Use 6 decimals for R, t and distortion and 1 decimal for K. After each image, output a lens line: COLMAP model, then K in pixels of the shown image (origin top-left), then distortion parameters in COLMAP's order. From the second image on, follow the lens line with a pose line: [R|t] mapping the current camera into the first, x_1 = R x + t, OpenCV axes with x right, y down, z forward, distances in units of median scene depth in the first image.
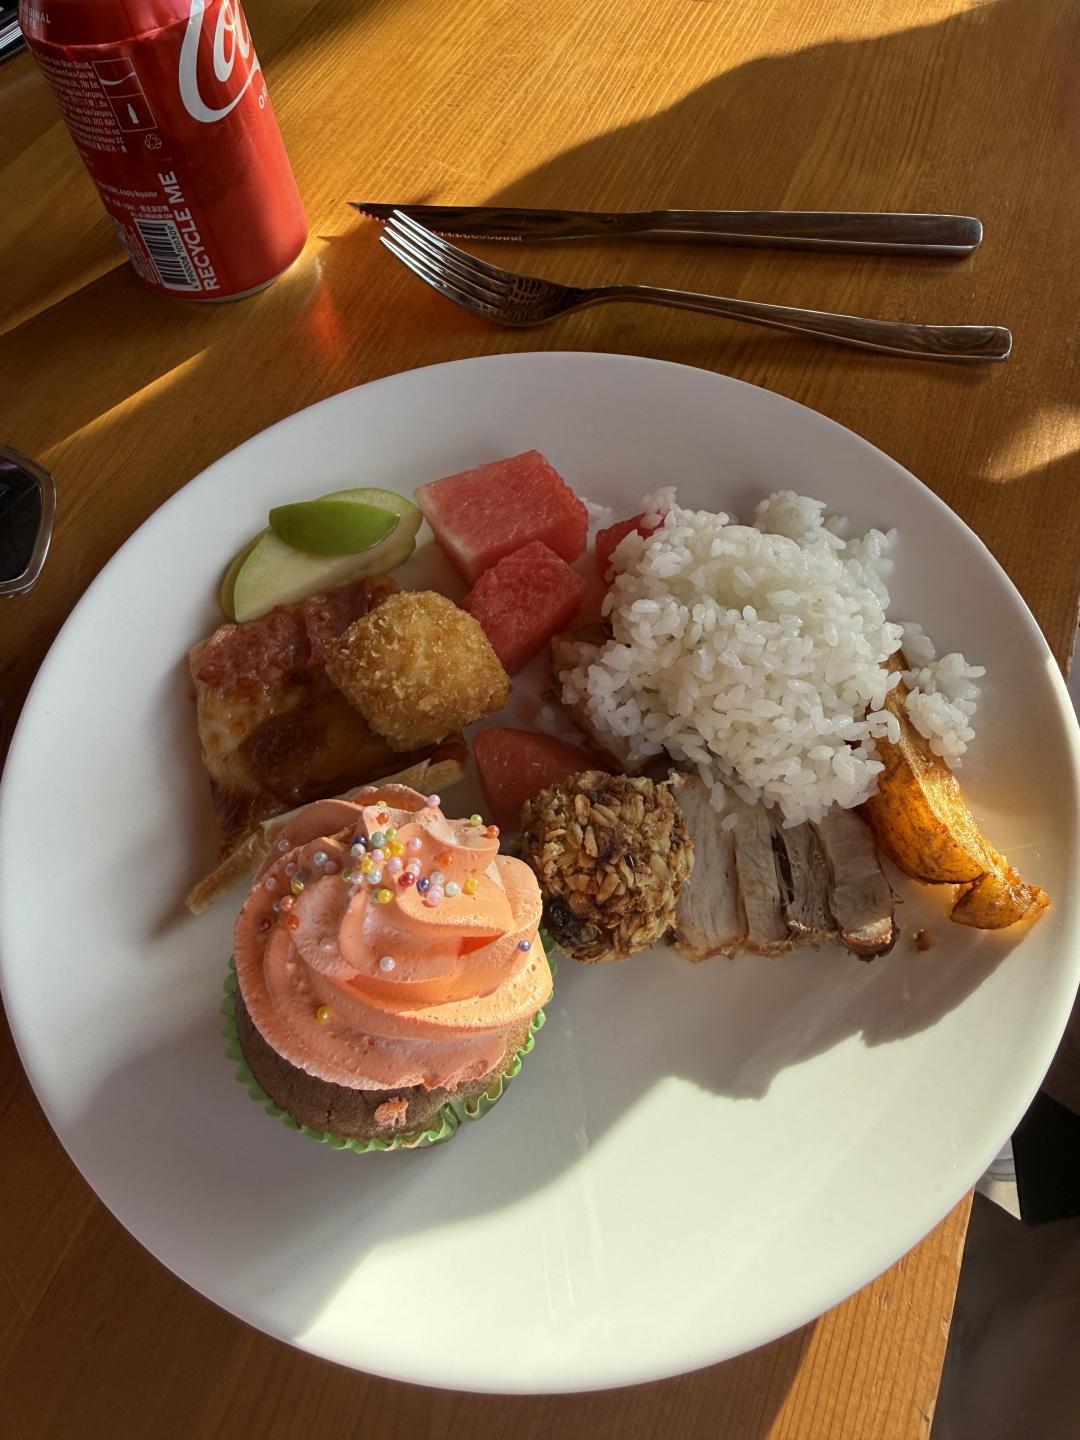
lens RADIAL K [[1215.9, 0, 571.2], [0, 1215.9, 719.6], [0, 0, 1]] dist [-0.000816, -0.000747]
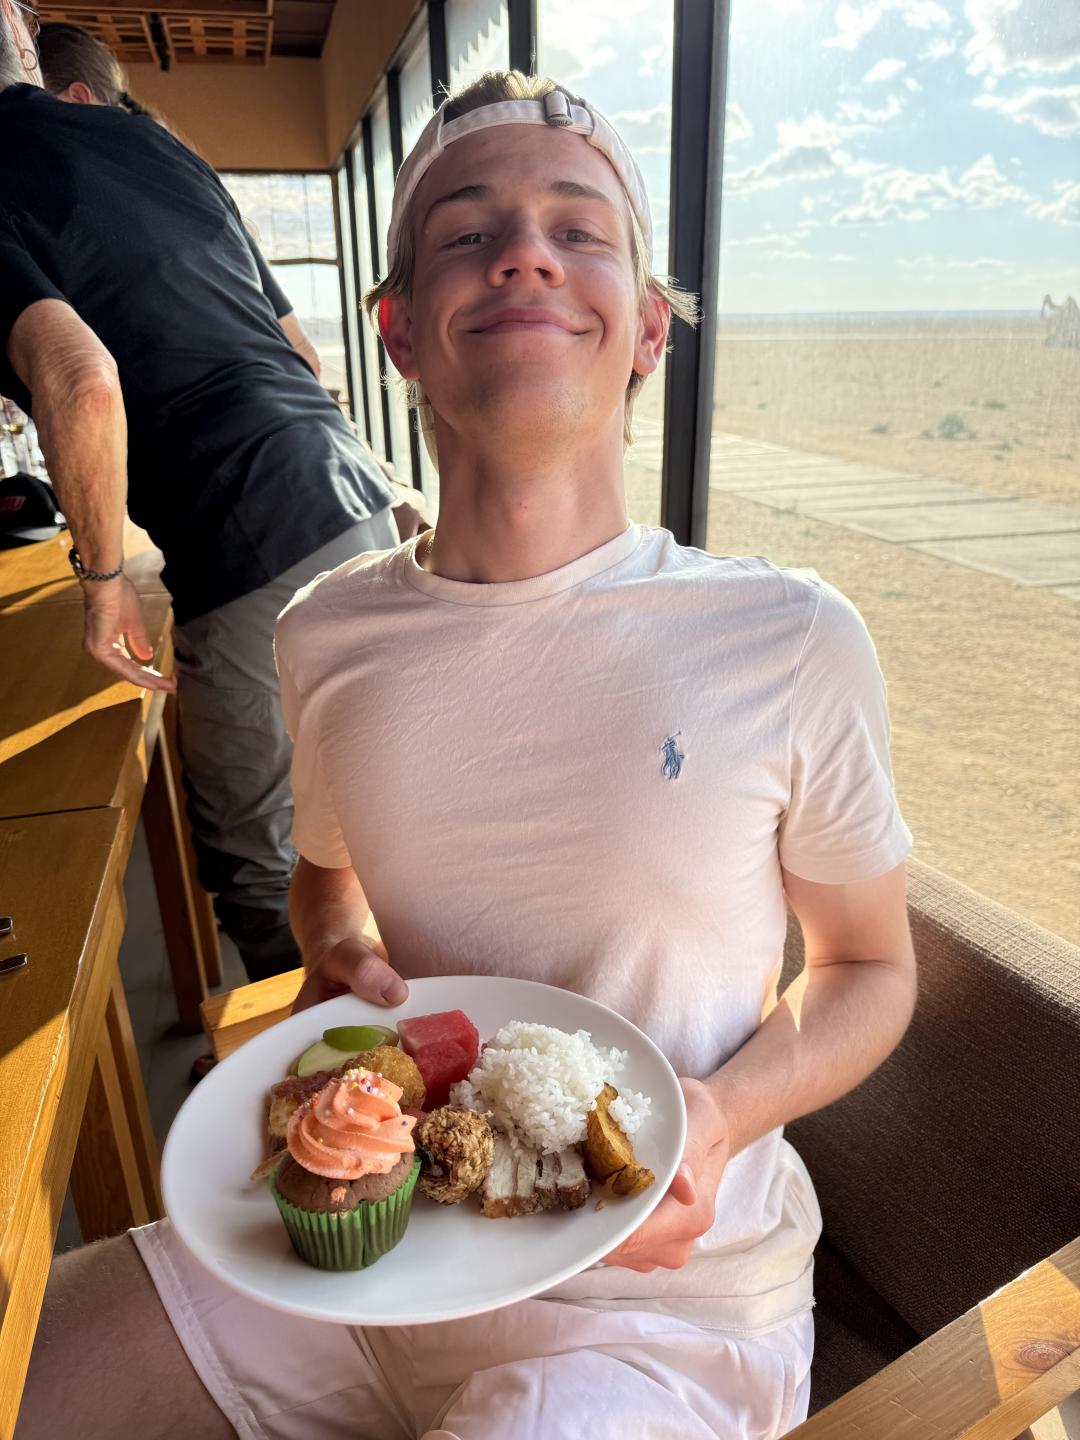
lens RADIAL K [[1030.2, 0, 535.5], [0, 1030.2, 710.8], [0, 0, 1]] dist [0.083107, -0.112765]
pose [[0.996878, 0.054546, -0.057089, 0.224548], [-0.078446, 0.766440, -0.637507, 0.651276], [0.008982, 0.639995, 0.768326, -0.868459]]
